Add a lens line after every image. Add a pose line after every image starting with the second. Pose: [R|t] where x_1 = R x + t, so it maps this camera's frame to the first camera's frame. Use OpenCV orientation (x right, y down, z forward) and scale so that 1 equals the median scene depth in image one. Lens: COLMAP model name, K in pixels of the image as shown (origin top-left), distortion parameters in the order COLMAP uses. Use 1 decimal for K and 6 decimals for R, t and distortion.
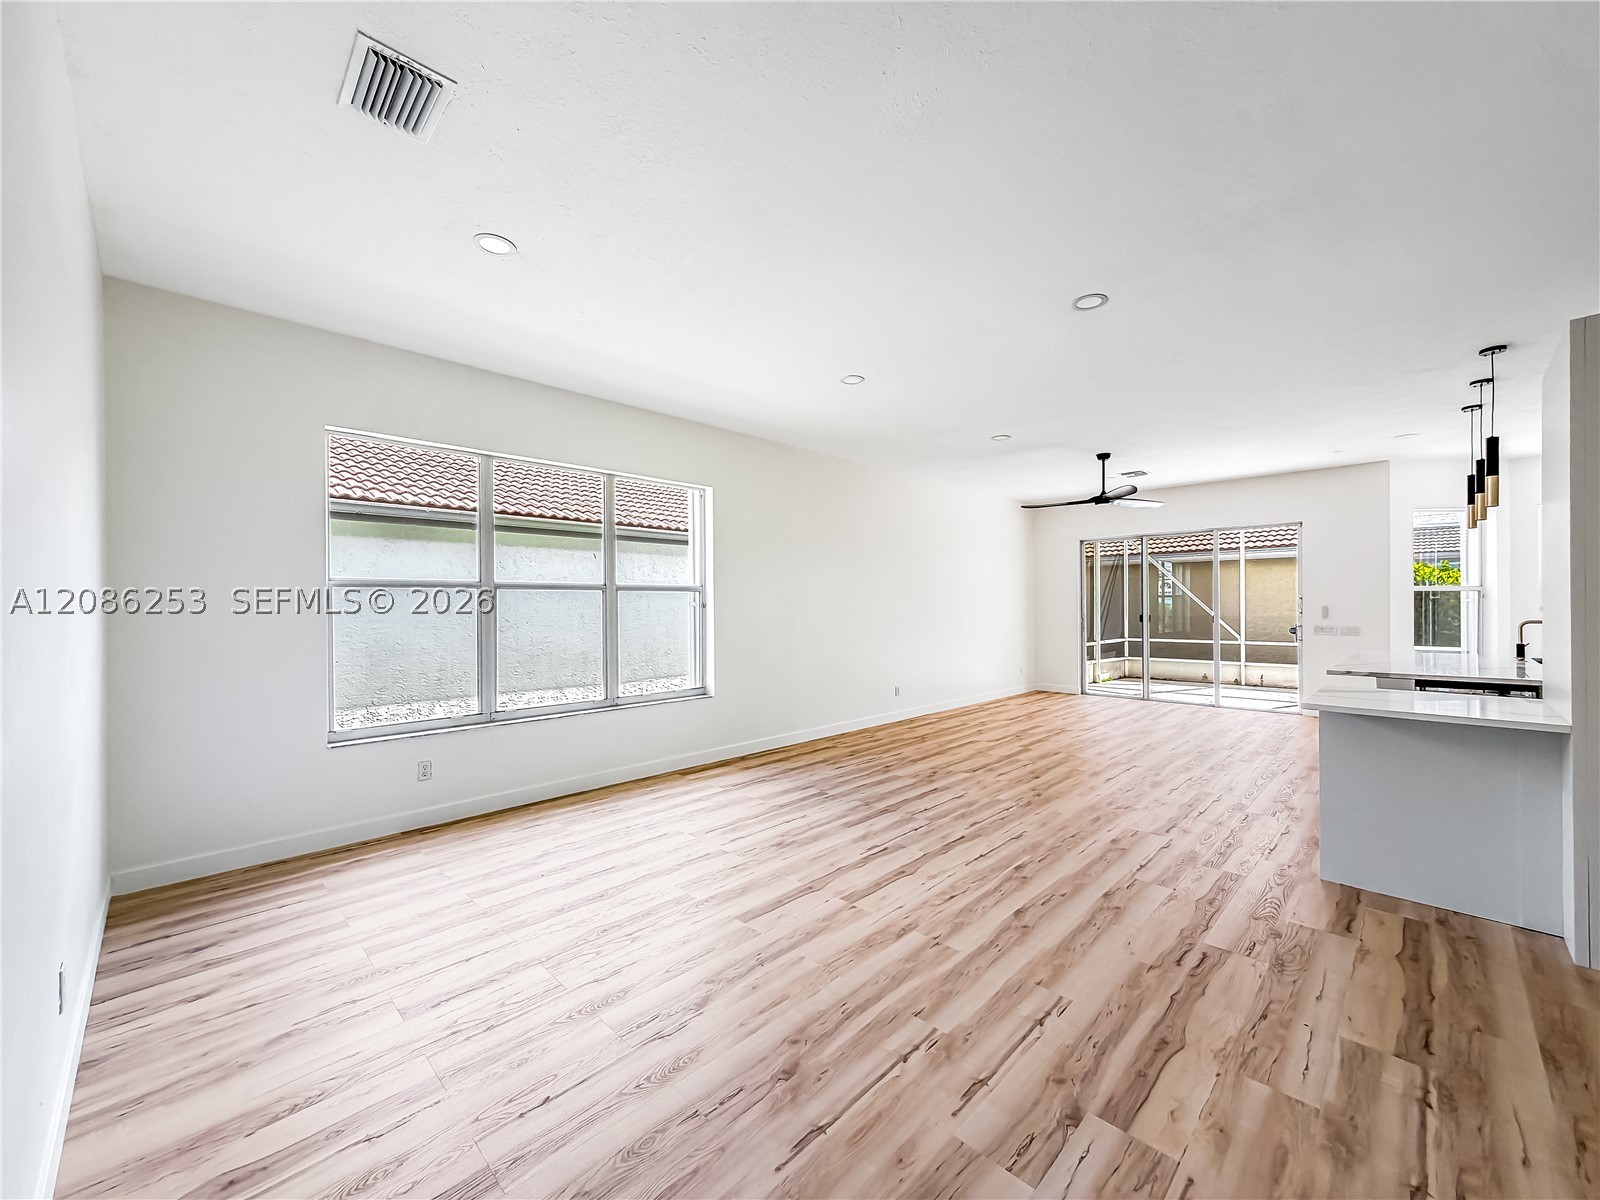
lens RADIAL K [[623.7, 0, 798.5], [0, 623.7, 602.9], [0, 0, 1]] dist [0.006012, 0.000362]
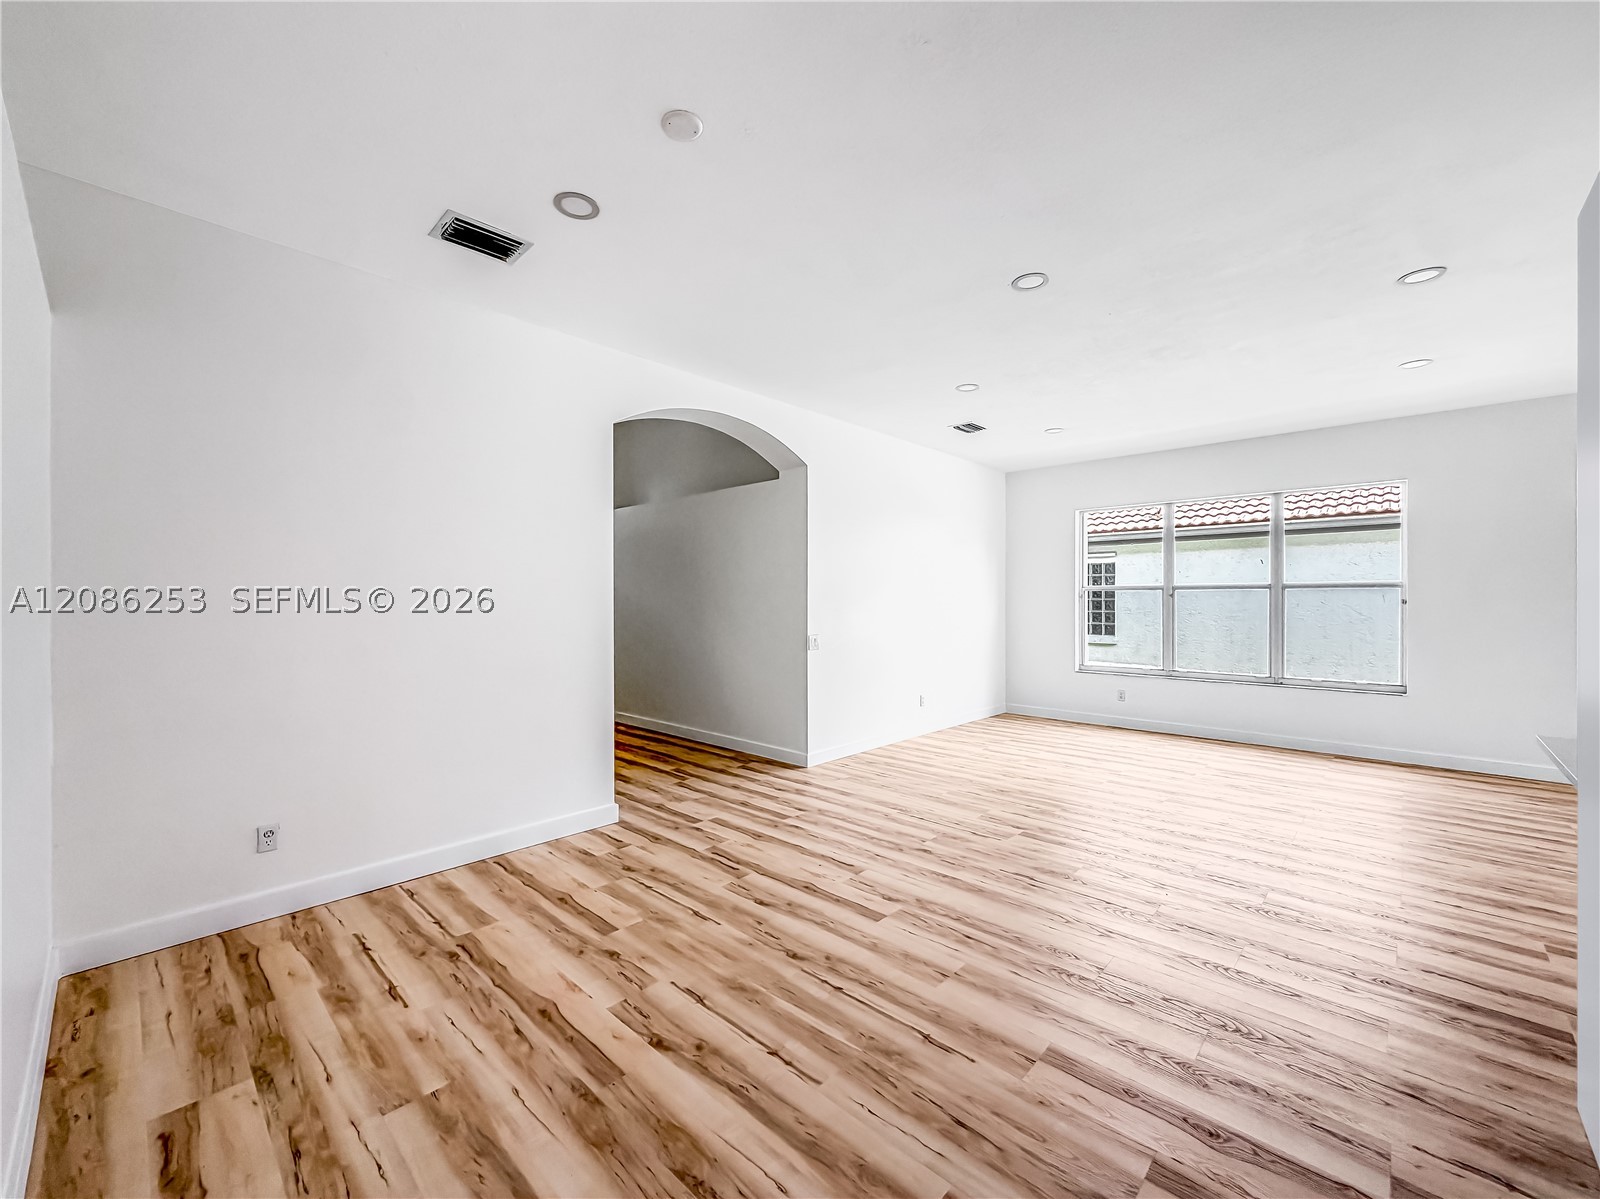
lens RADIAL K [[623.7, 0, 798.5], [0, 623.7, 602.4], [0, 0, 1]] dist [0.006012, 0.000362]
pose [[0.040022, 0.010396, -0.999145, 1.276715], [0.006506, 0.999922, 0.010665, -0.011367], [0.999178, -0.006928, 0.039952, 0.057907]]
